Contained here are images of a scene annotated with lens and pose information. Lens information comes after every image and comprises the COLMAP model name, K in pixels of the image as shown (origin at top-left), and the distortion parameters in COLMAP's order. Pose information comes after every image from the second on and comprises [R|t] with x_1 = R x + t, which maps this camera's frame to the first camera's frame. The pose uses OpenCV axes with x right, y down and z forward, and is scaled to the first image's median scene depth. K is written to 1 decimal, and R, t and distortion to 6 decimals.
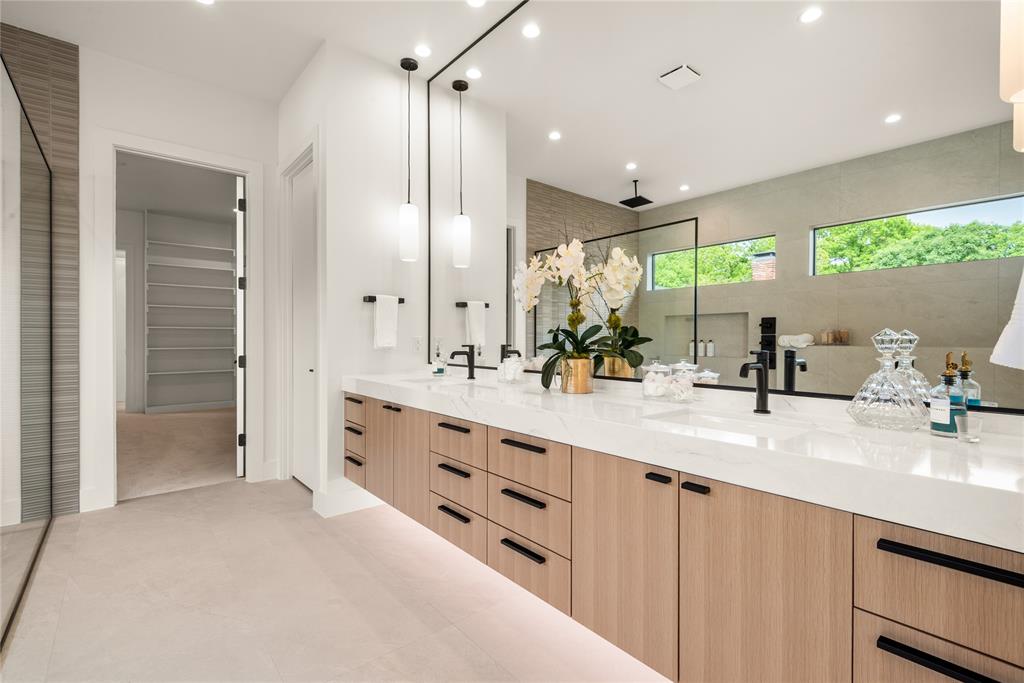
lens RADIAL K [[466.6, 0, 512.2], [0, 466.6, 341.2], [0, 0, 1]] dist [0.003840, -0.002584]
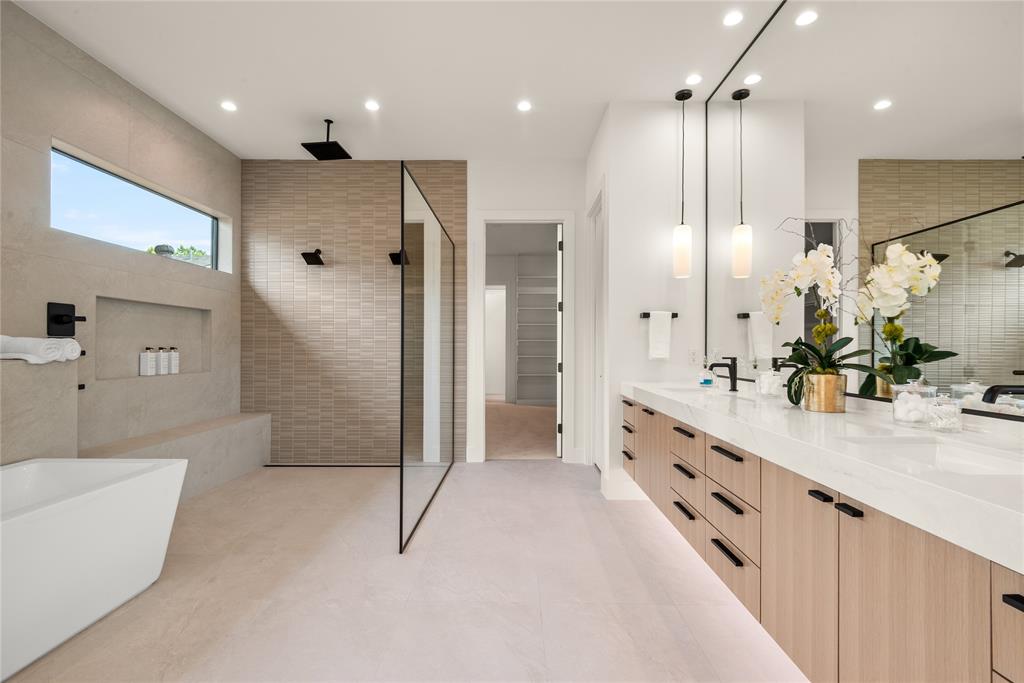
lens RADIAL K [[466.6, 0, 511.4], [0, 466.6, 347.5], [0, 0, 1]] dist [0.003840, -0.002584]
pose [[0.756995, 0.000705, -0.653420, 0.200762], [-0.005436, 0.999972, -0.005219, -0.004690], [0.653398, 0.007503, 0.756977, -0.074298]]
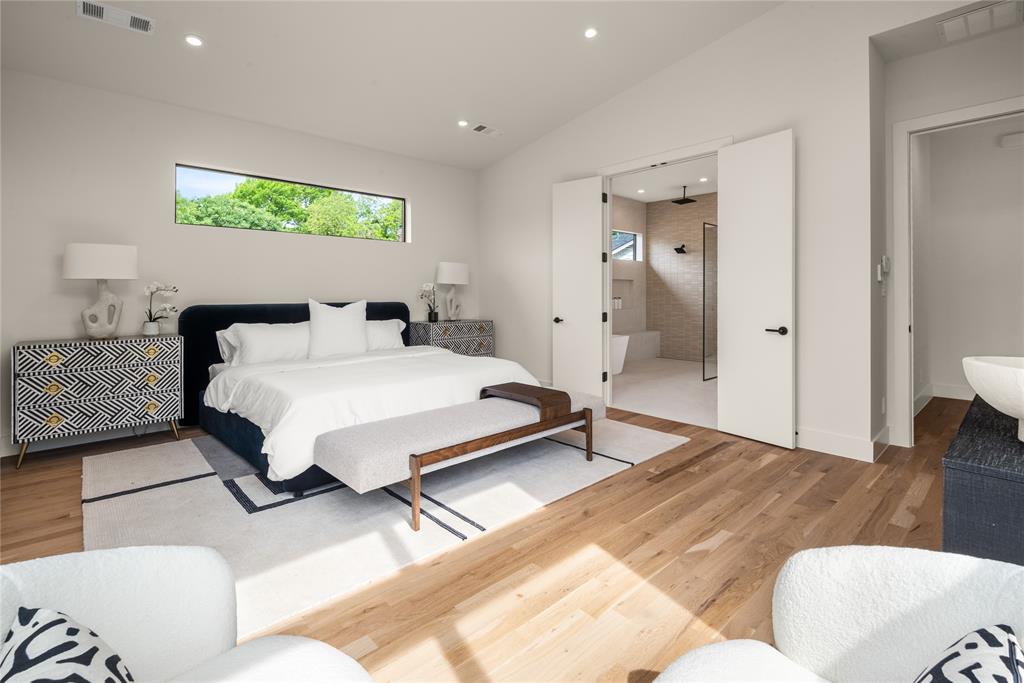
lens RADIAL K [[466.6, 0, 500.8], [0, 466.6, 305.2], [0, 0, 1]] dist [0.003840, -0.002584]
pose [[0.026874, 0.016057, -0.999510, 1.623956], [-0.000656, 0.999871, 0.016045, -0.005014], [0.999639, 0.000224, 0.026882, -0.550200]]
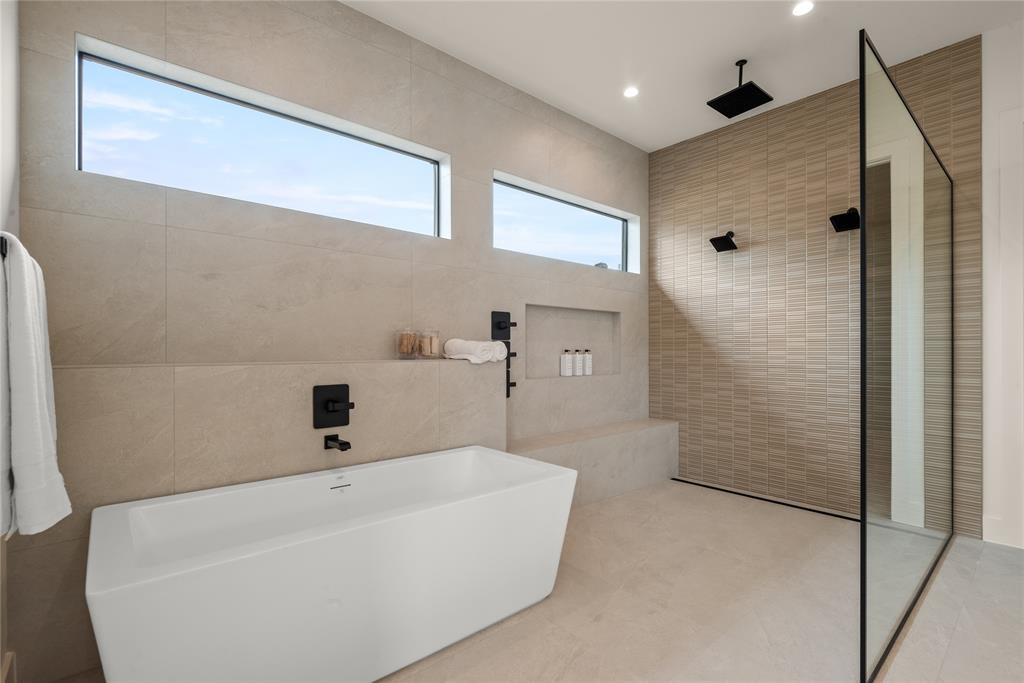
lens RADIAL K [[466.6, 0, 513.3], [0, 466.6, 350.5], [0, 0, 1]] dist [0.003840, -0.002584]
pose [[0.016008, -0.002586, -0.999869, -0.020213], [-0.004346, 0.999987, -0.002656, 0.000011], [0.999862, 0.004388, 0.015996, 0.061226]]
